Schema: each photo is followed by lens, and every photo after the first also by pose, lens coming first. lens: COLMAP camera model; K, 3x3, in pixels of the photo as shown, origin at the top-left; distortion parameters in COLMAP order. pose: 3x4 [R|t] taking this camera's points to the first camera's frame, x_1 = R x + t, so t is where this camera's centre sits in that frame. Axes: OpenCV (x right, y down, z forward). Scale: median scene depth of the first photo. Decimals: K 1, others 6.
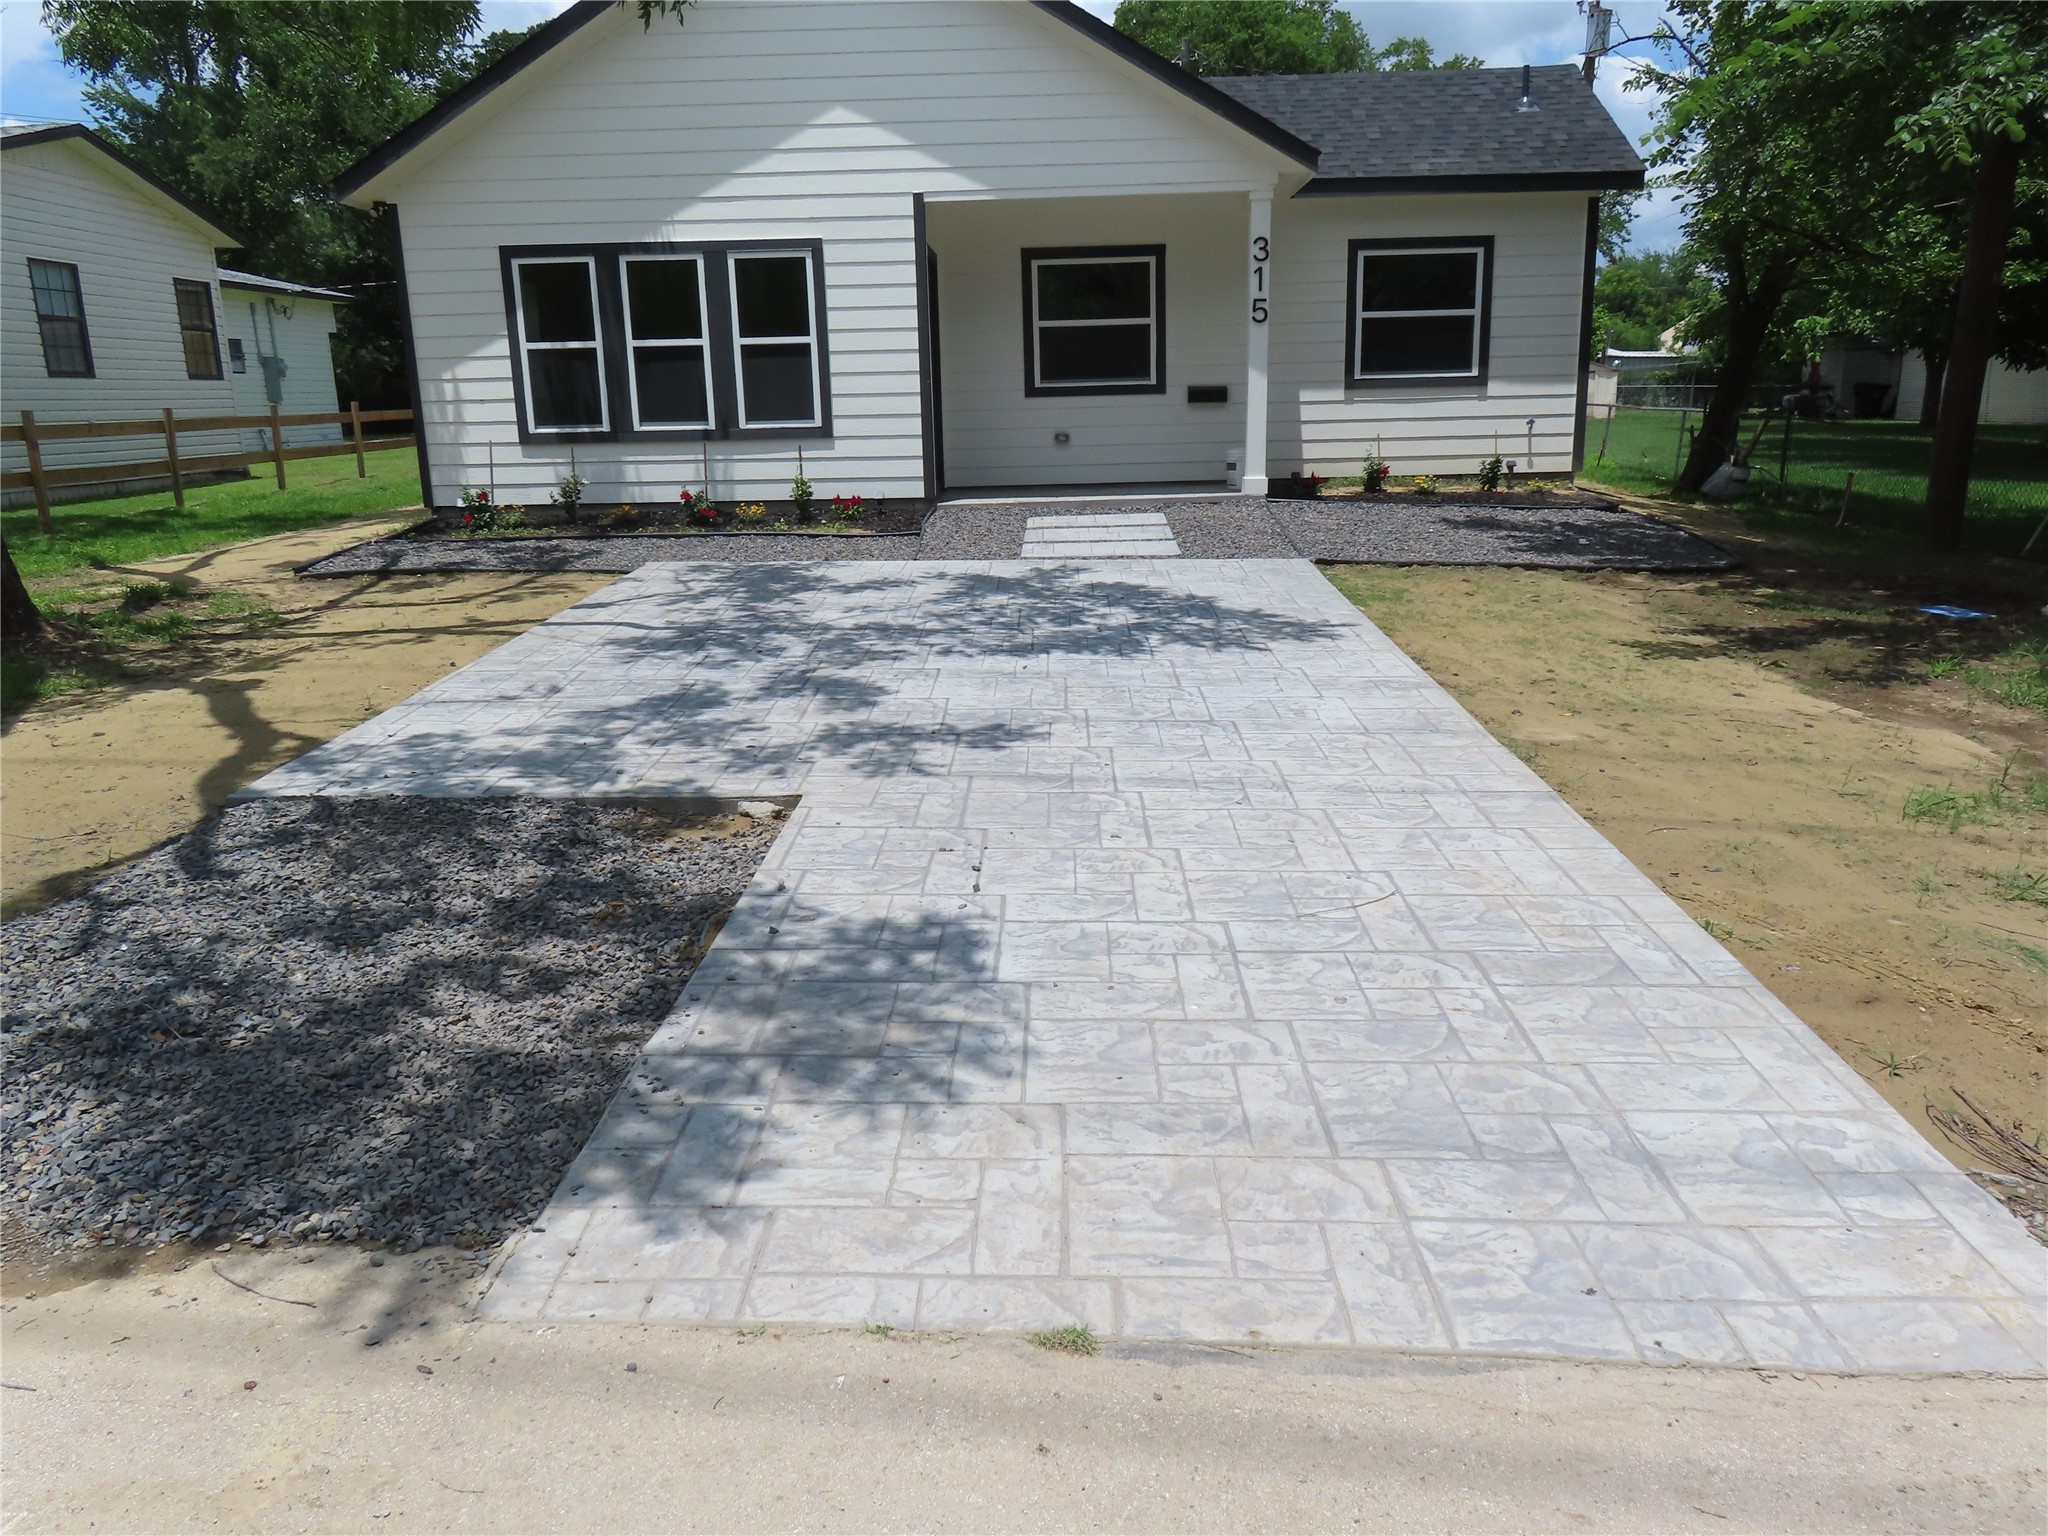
lens RADIAL K [[1424.6, 0, 1019.9], [0, 1424.6, 761.7], [0, 0, 1]] dist [-0.027004, 0.016712]
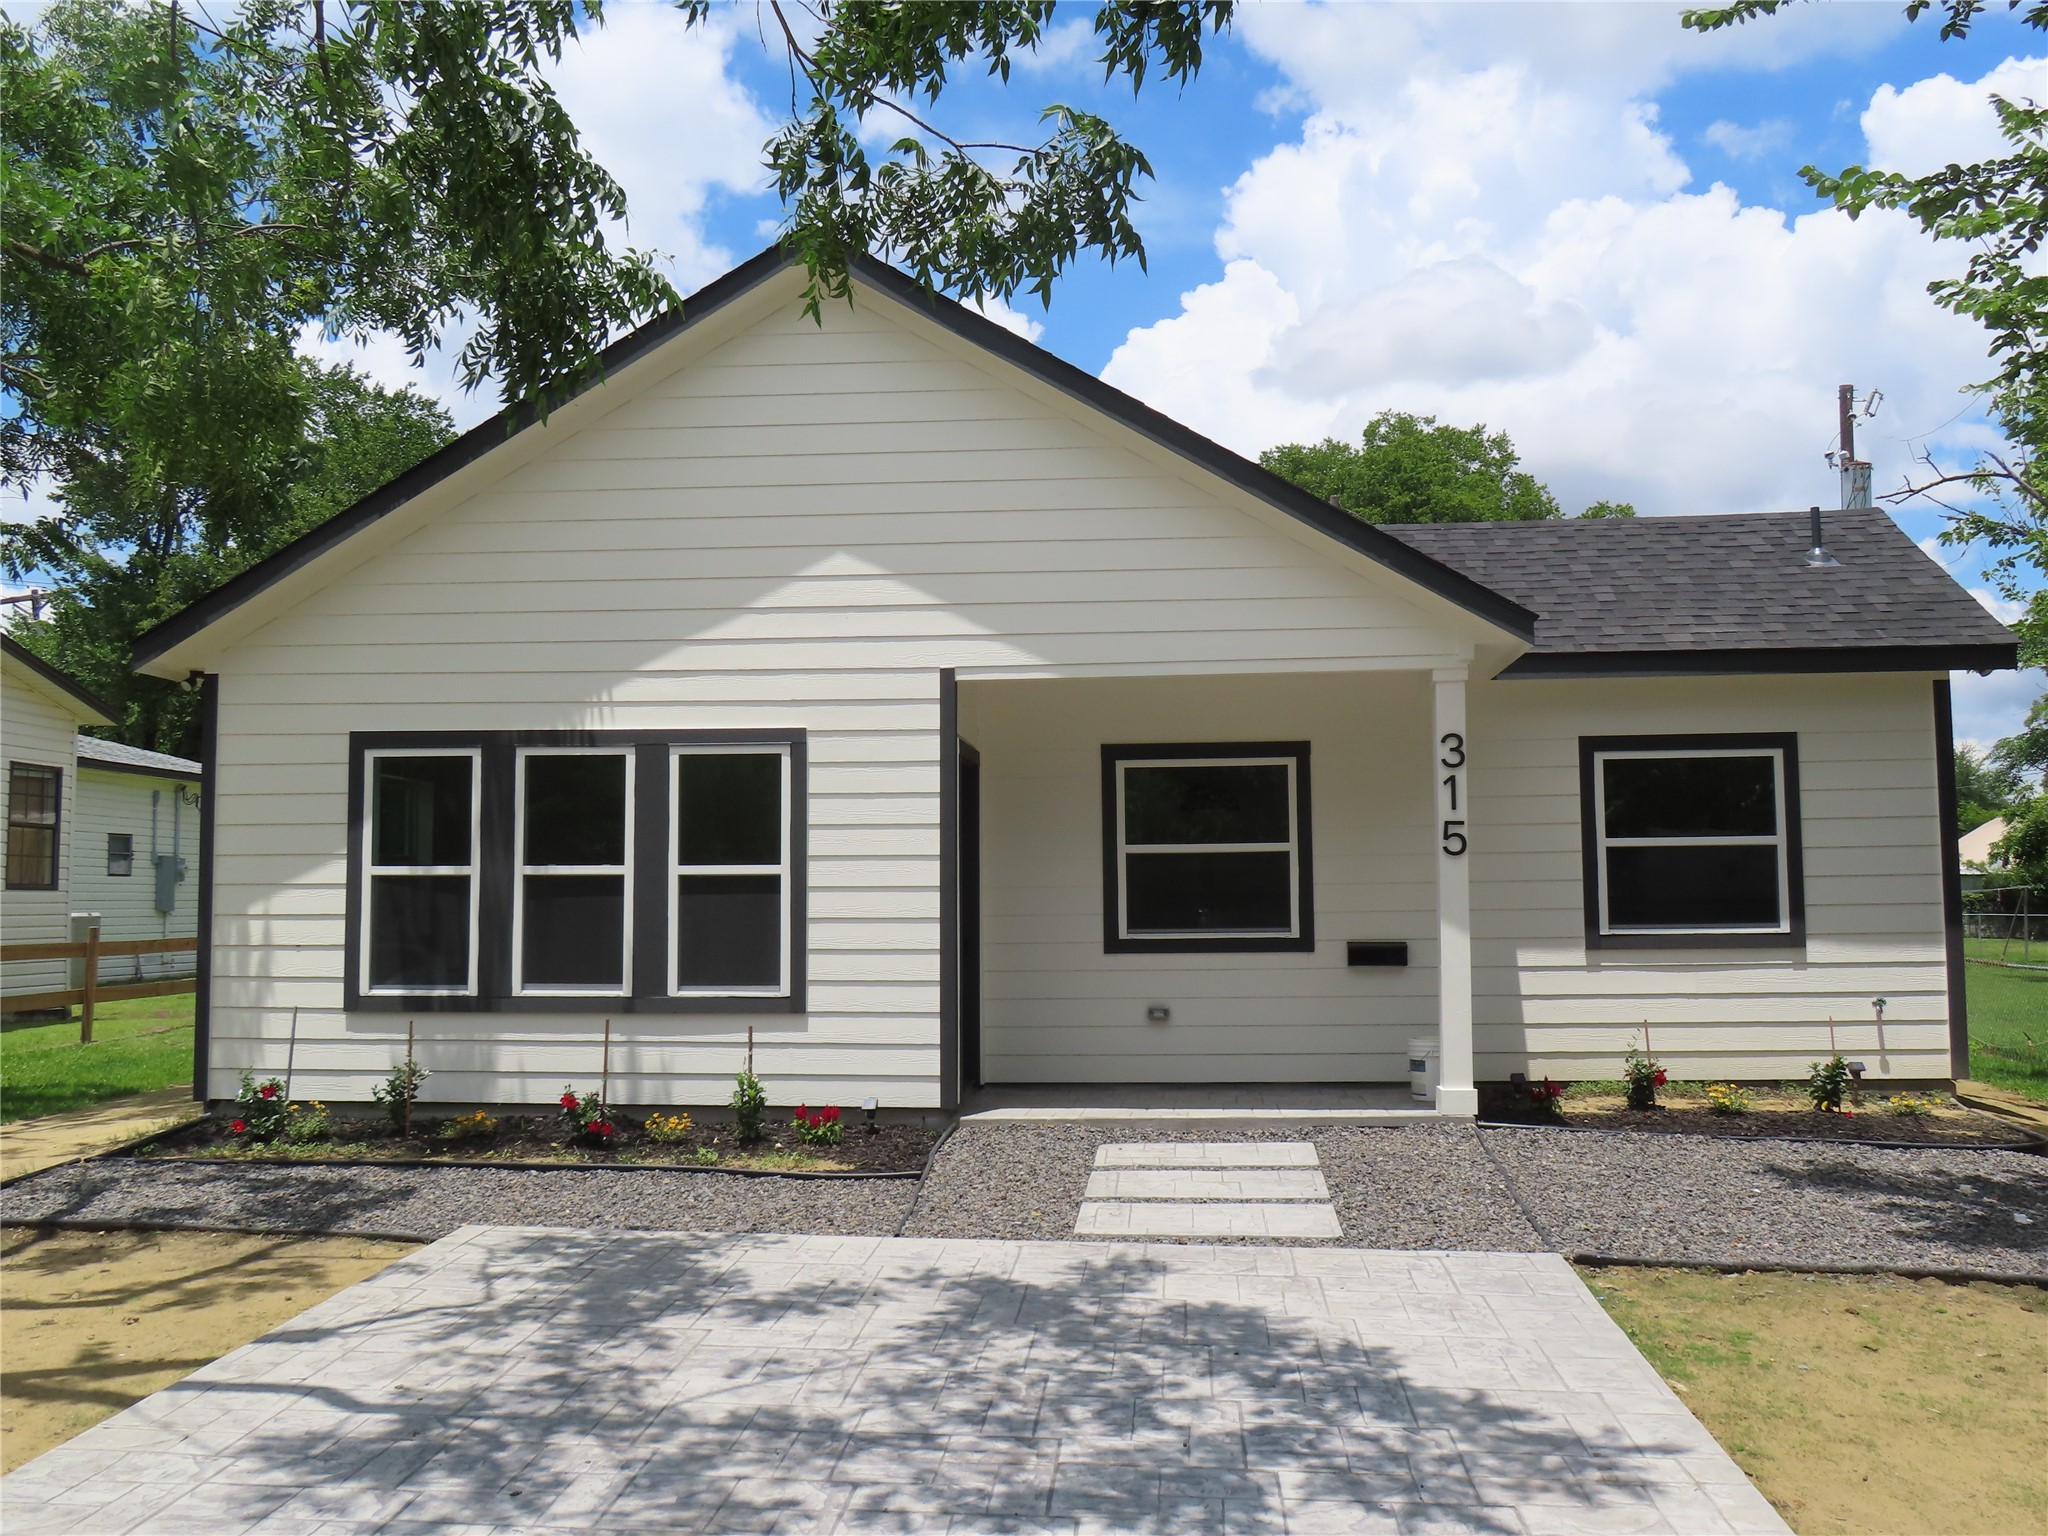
lens RADIAL K [[1671.5, 0, 1033.5], [0, 1671.5, 762.9], [0, 0, 1]] dist [-0.015245, -0.004389]
pose [[0.997253, 0.011923, -0.073104, 0.029591], [-0.034868, 0.946331, -0.321314, -0.093555], [0.065350, 0.322980, 0.944147, 0.239991]]
